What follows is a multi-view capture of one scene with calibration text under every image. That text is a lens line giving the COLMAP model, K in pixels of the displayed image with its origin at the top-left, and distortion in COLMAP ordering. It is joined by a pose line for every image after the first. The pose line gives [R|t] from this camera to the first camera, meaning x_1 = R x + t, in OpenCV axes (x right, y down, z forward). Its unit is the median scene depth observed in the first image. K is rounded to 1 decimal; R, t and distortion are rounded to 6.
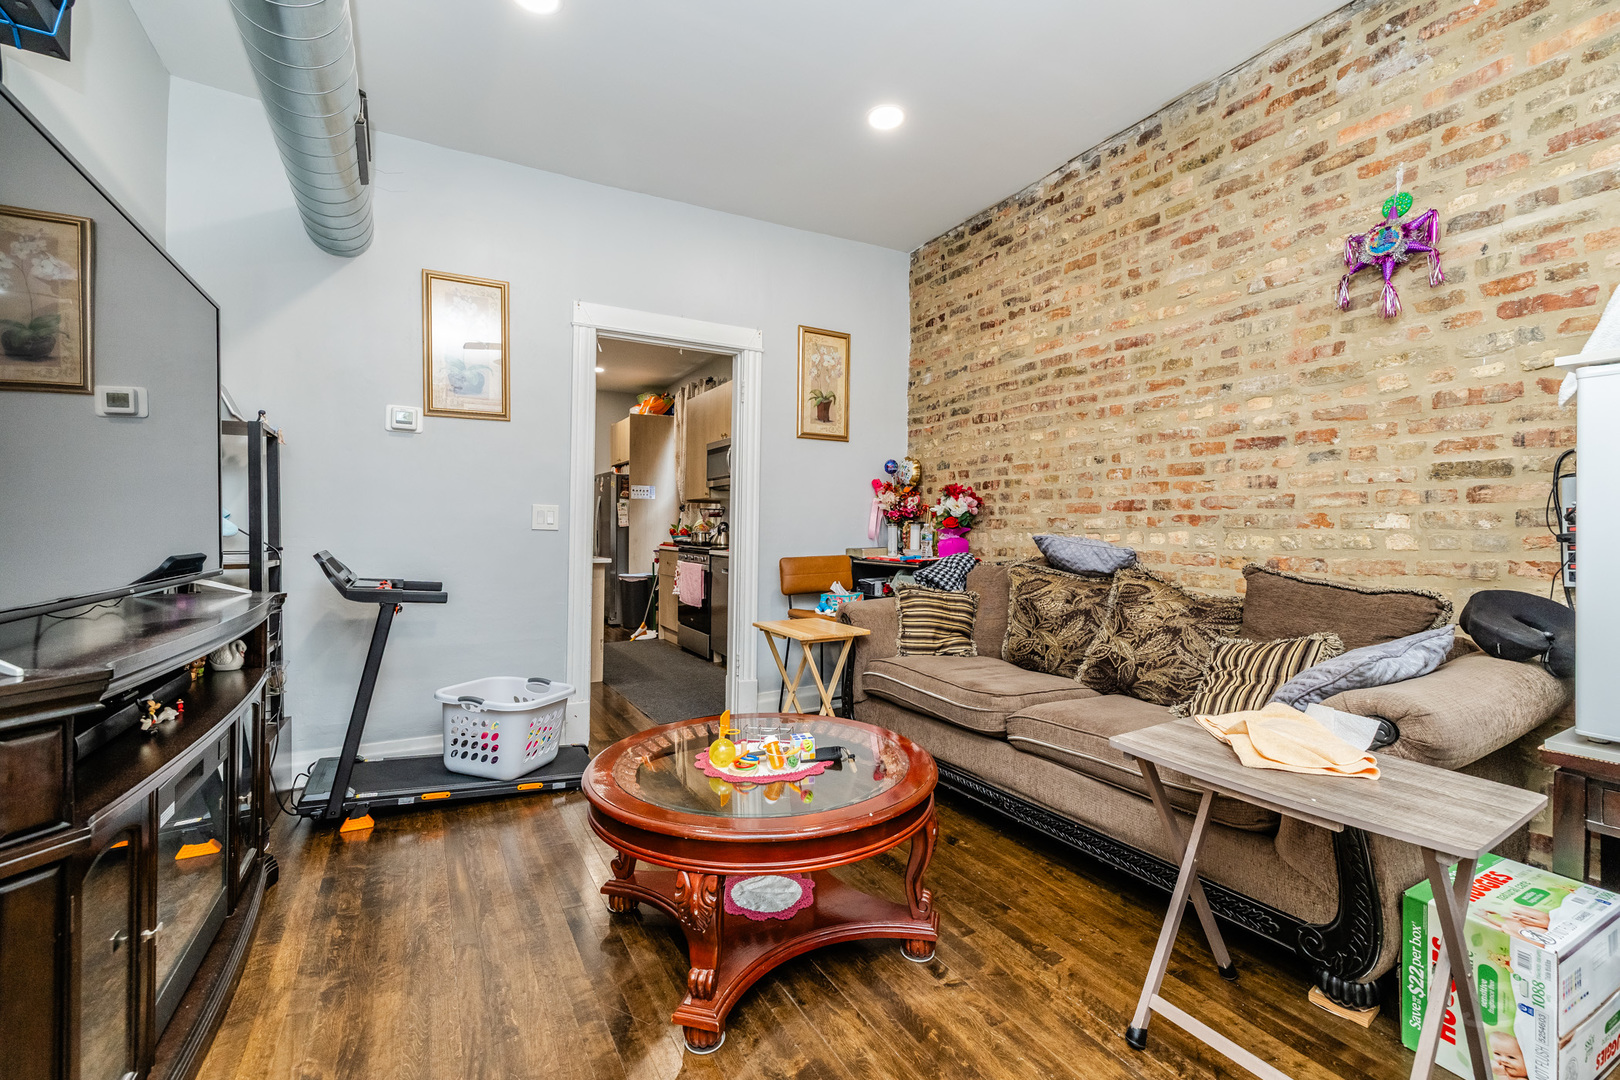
lens RADIAL K [[714.8, 0, 807.2], [0, 714.8, 533.5], [0, 0, 1]] dist [0.000755, -0.000095]
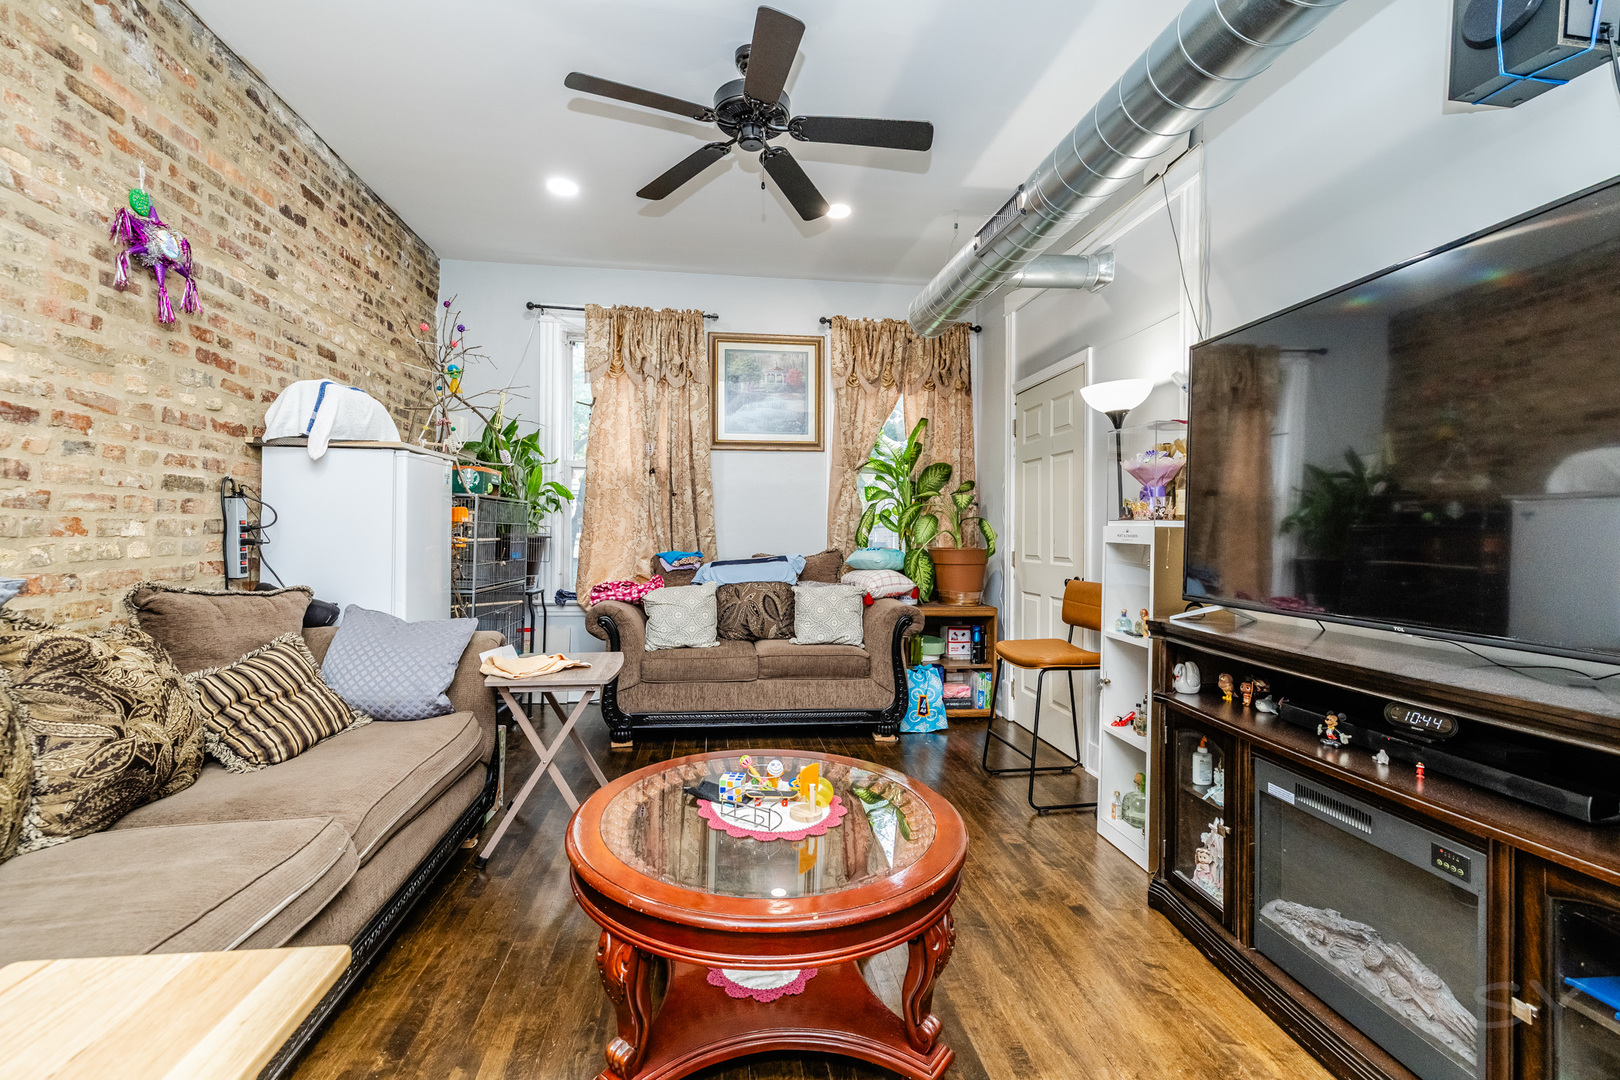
lens RADIAL K [[714.8, 0, 808.0], [0, 714.8, 535.3], [0, 0, 1]] dist [0.000755, -0.000095]
pose [[-0.935068, -0.013980, 0.354193, -0.342524], [-0.010643, 0.999879, 0.011368, -0.026756], [-0.354309, 0.006861, -0.935103, 1.475247]]
